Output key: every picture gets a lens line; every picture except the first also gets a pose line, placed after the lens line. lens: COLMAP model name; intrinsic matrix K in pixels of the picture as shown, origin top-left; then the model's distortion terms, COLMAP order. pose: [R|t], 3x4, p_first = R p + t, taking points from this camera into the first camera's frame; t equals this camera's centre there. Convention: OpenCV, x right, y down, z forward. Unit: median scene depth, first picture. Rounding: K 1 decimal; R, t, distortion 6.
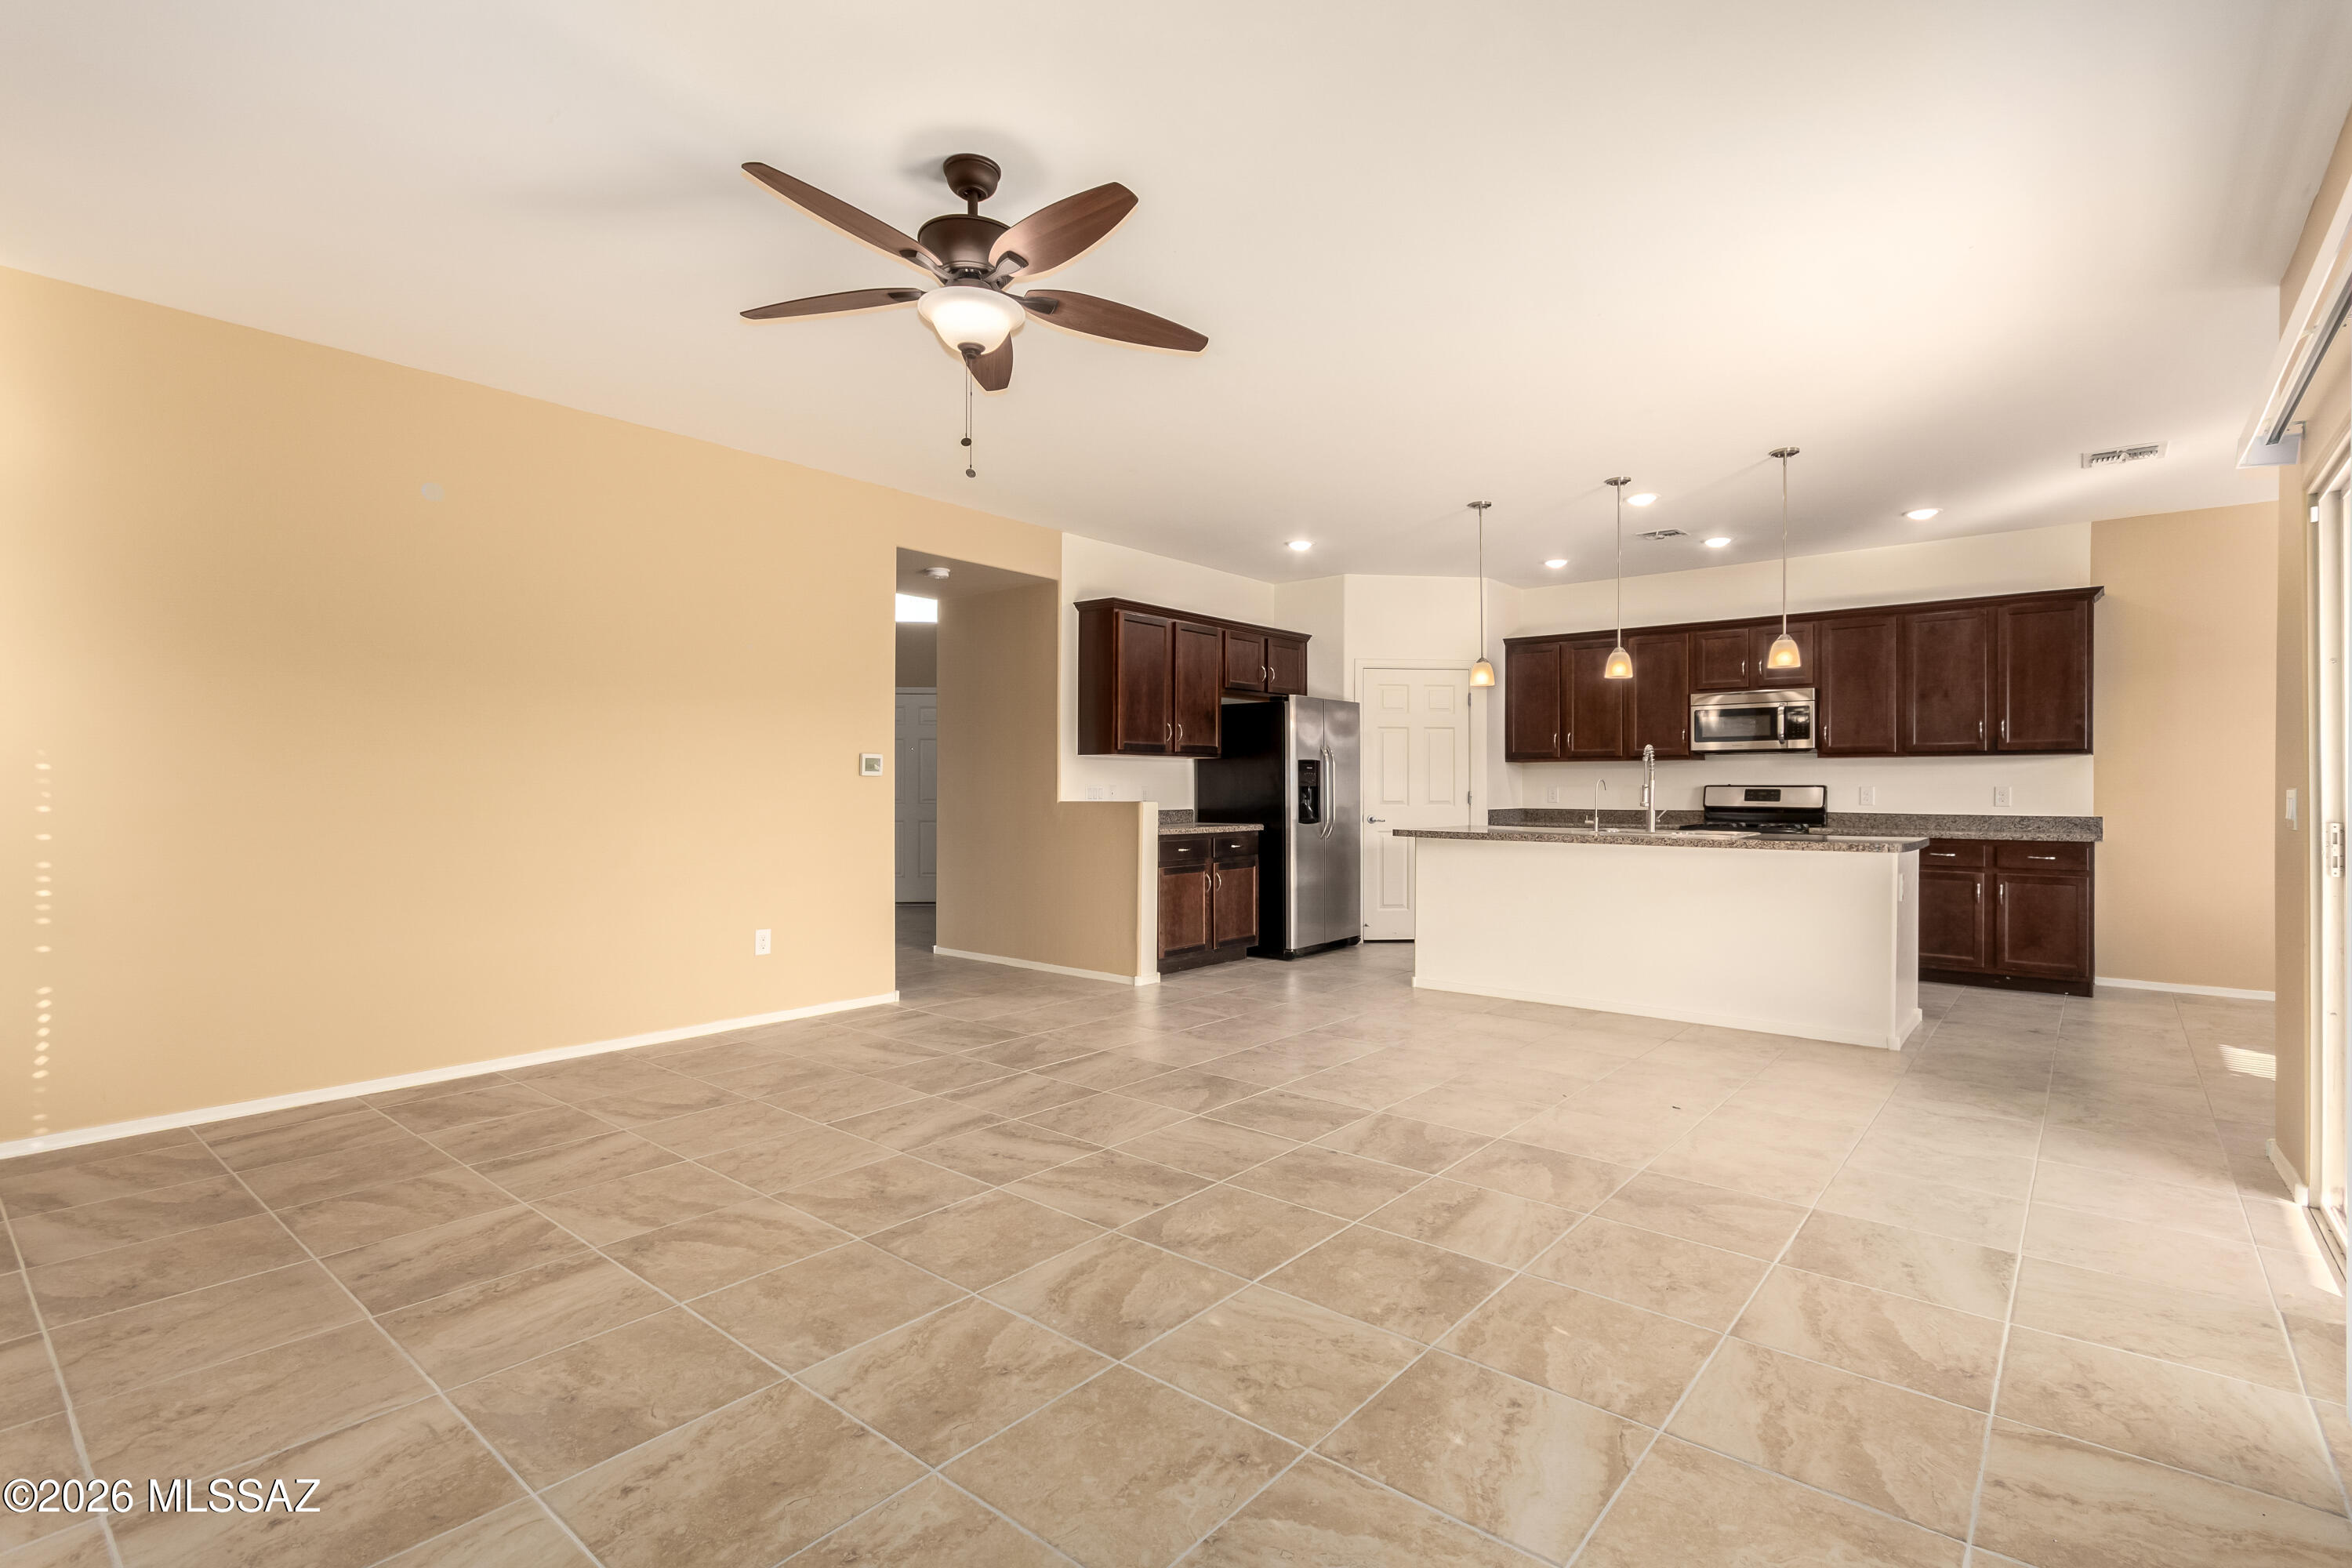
lens RADIAL K [[1094.7, 0, 1183.3], [0, 1094.7, 785.3], [0, 0, 1]] dist [0.002359, 0.000662]
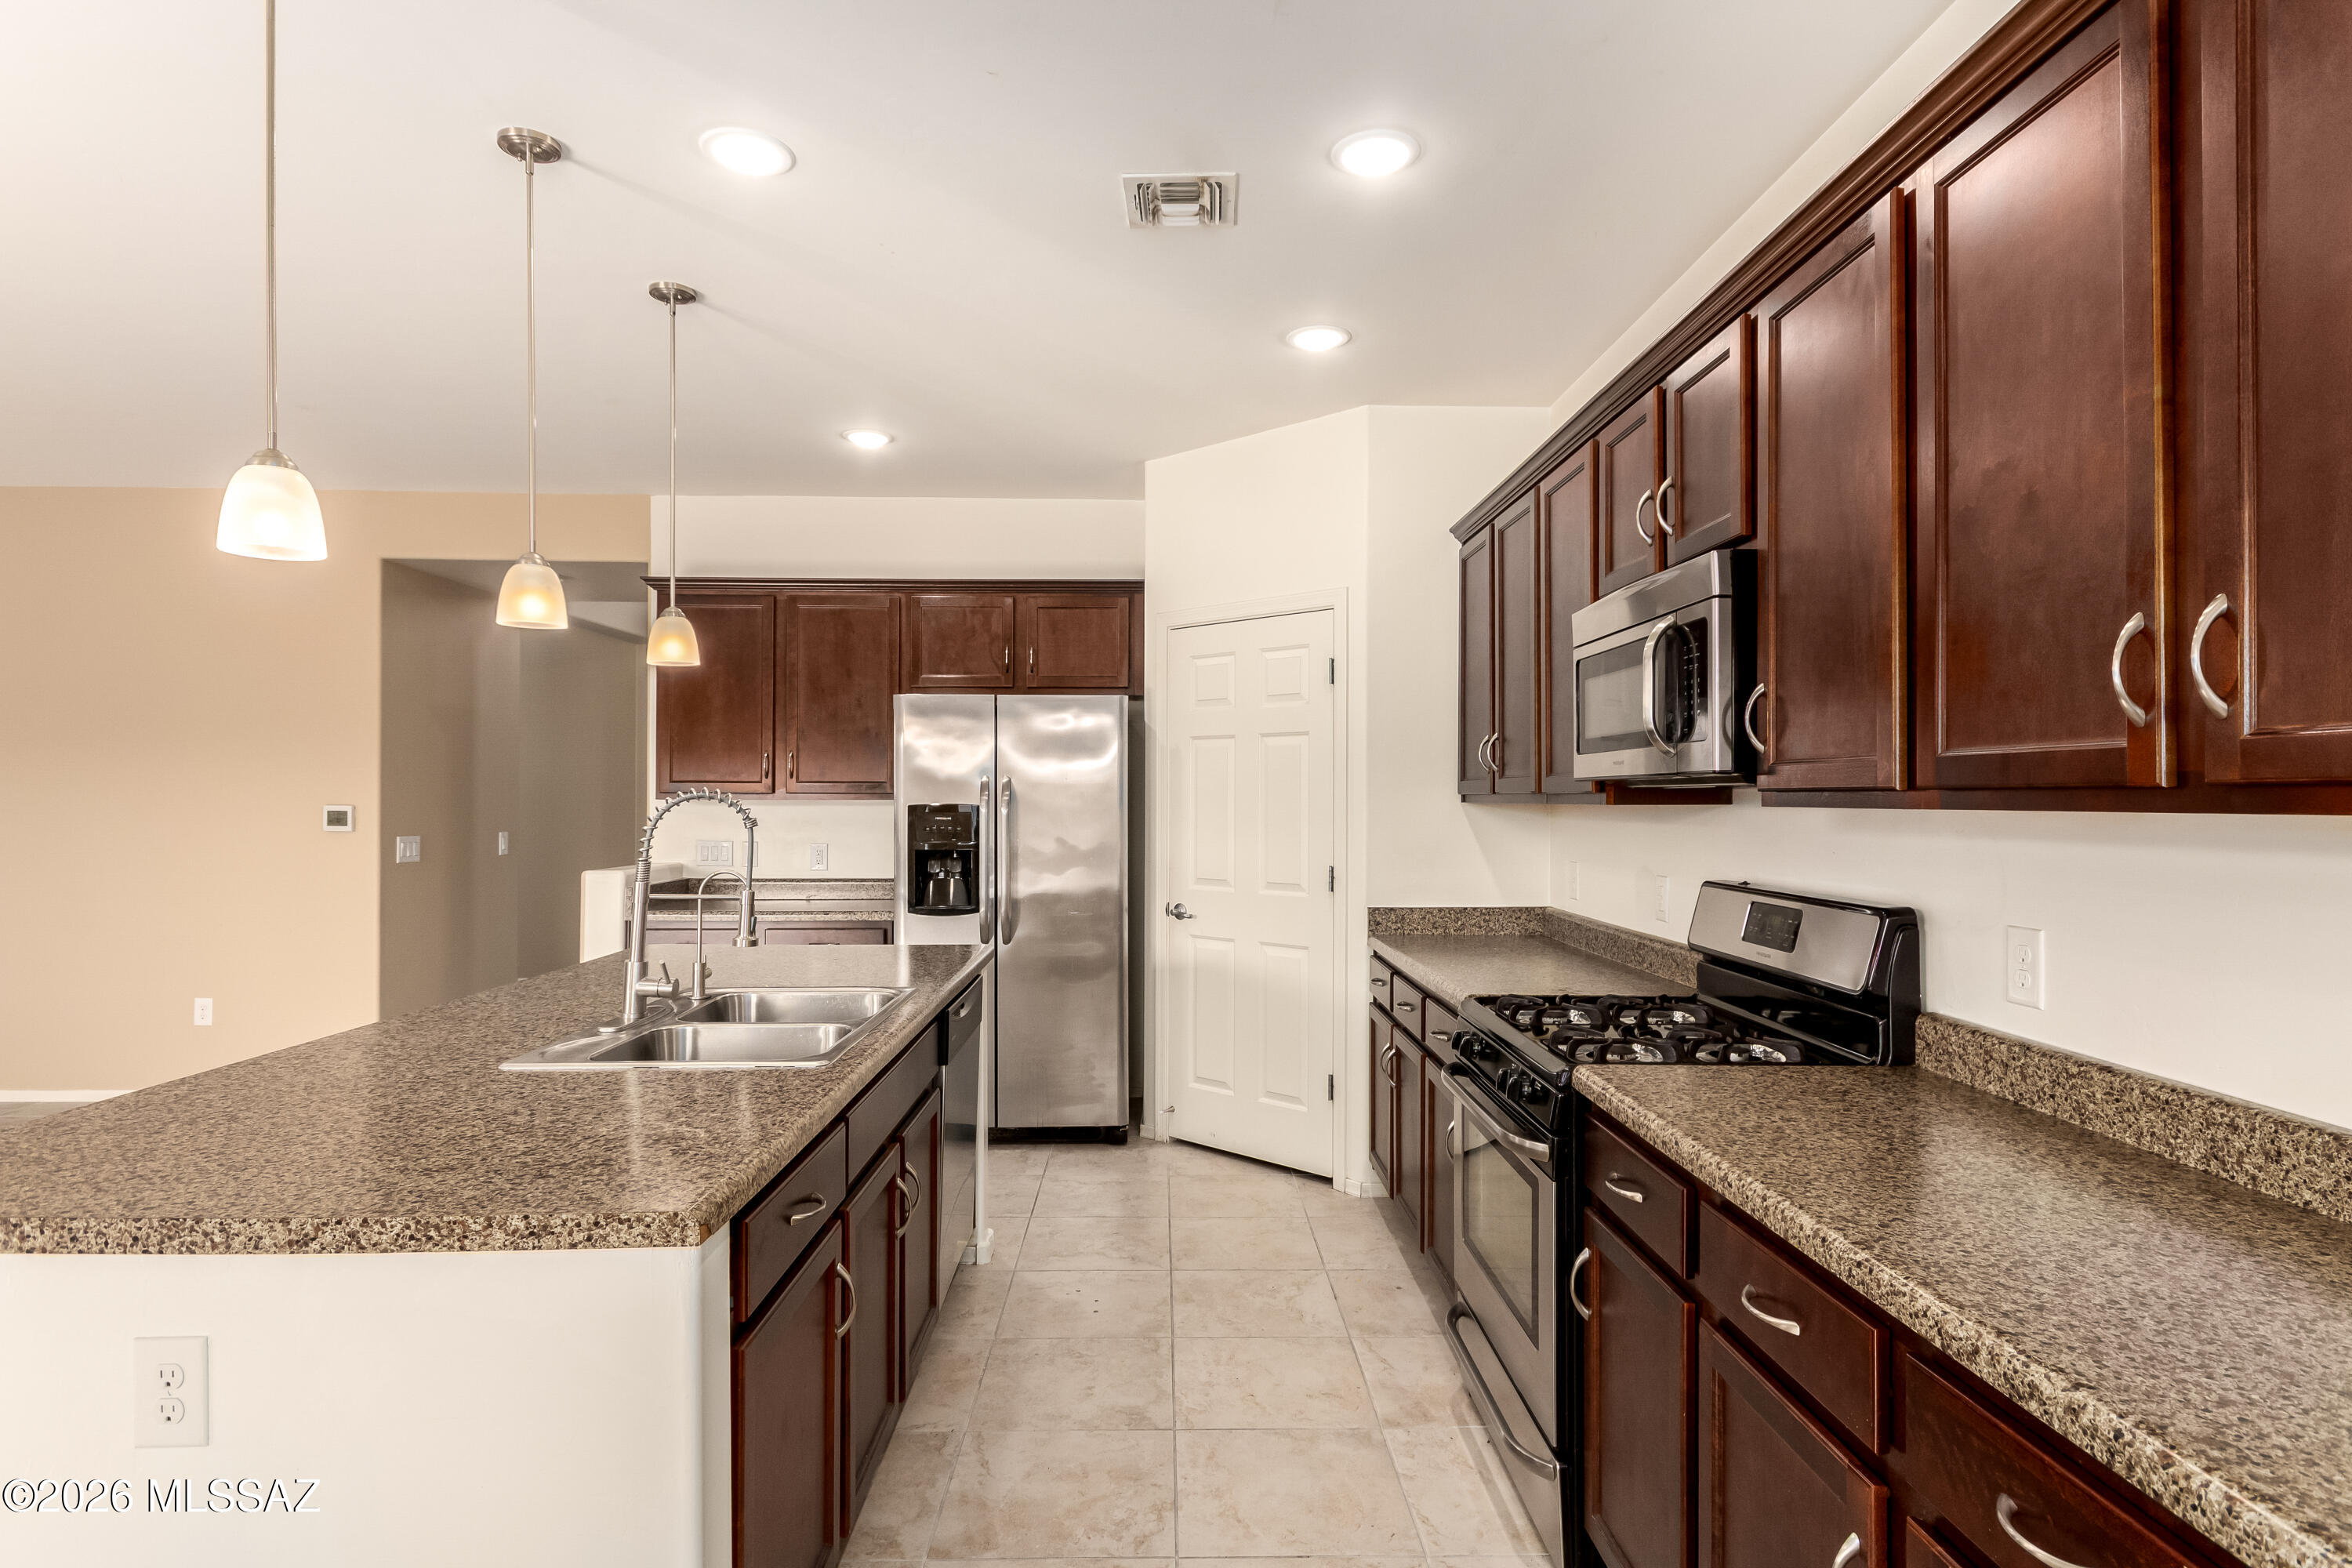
lens RADIAL K [[1235.3, 0, 1196.1], [0, 1235.3, 778.1], [0, 0, 1]] dist [0.006234, 0.000153]
pose [[0.663732, -0.012255, -0.747870, 1.097293], [0.000892, 0.999878, -0.015593, -0.042595], [0.747970, 0.009683, 0.663662, 1.064007]]
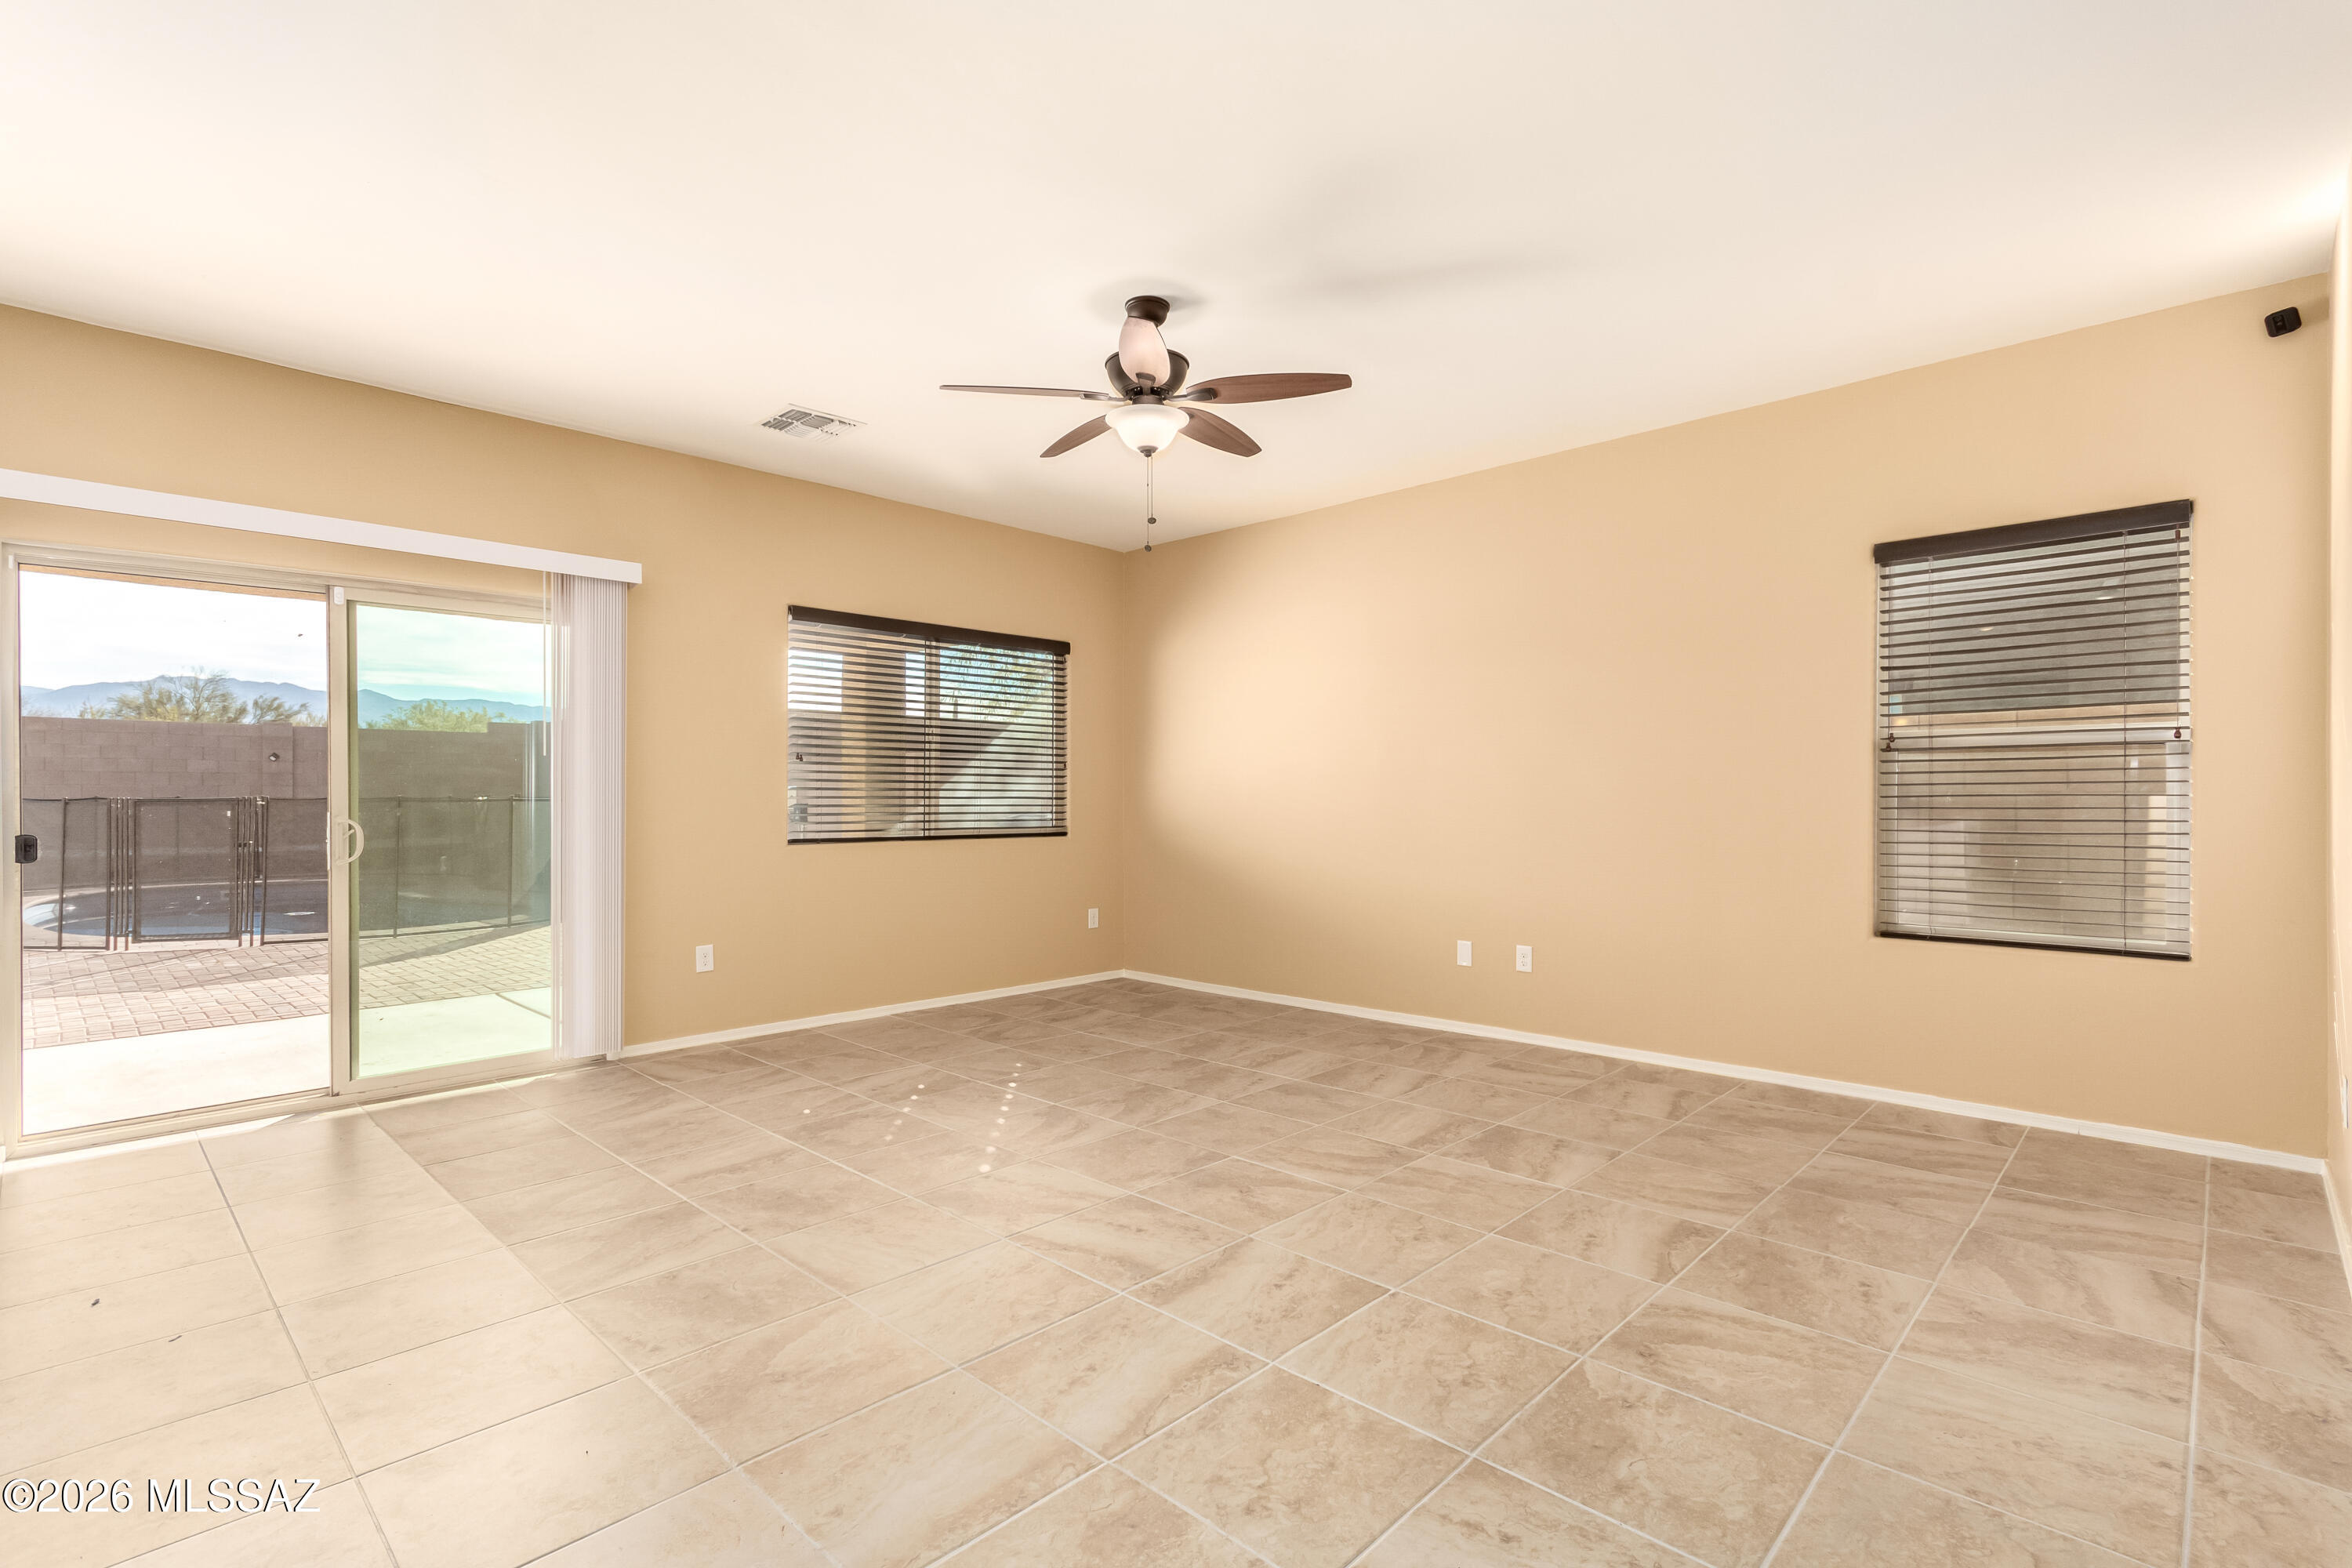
lens RADIAL K [[1094.7, 0, 1189.8], [0, 1094.7, 801.5], [0, 0, 1]] dist [0.002359, 0.000662]
pose [[-0.998048, -0.002035, 0.062415, -0.194043], [-0.001773, 0.999989, 0.004244, -0.001863], [-0.062423, 0.004125, -0.998041, 1.361963]]
